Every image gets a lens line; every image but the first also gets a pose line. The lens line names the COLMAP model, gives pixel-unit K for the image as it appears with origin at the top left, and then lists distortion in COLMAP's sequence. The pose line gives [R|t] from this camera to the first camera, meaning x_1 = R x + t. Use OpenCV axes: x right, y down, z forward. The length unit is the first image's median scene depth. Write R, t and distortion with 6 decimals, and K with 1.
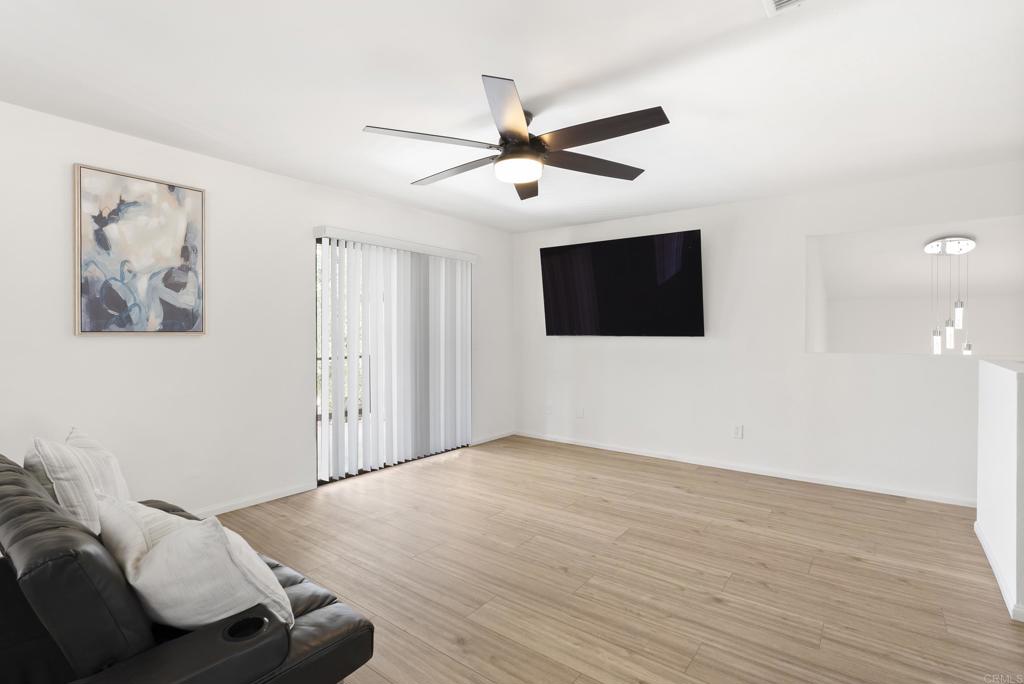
lens RADIAL K [[491.7, 0, 513.1], [0, 491.7, 337.3], [0, 0, 1]] dist [-0.015051, 0.009031]
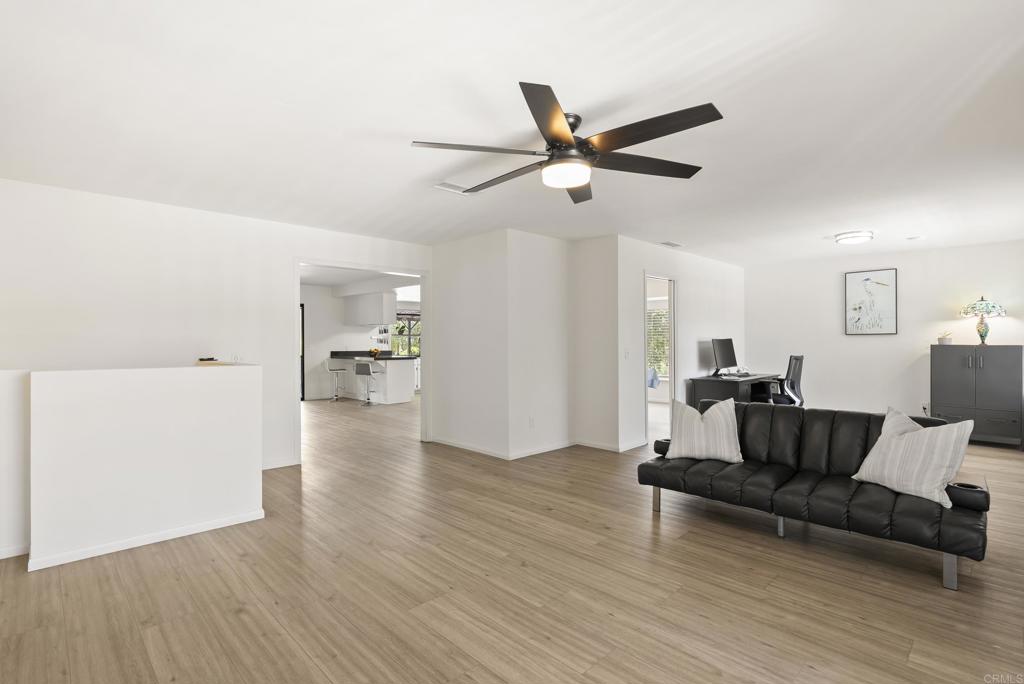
lens RADIAL K [[491.7, 0, 513.1], [0, 491.7, 337.3], [0, 0, 1]] dist [-0.015051, 0.009031]
pose [[-0.989695, 0.005555, 0.143086, -0.025651], [0.005367, 0.999984, -0.001702, -0.012493], [-0.143093, -0.000916, -0.989709, 2.109720]]
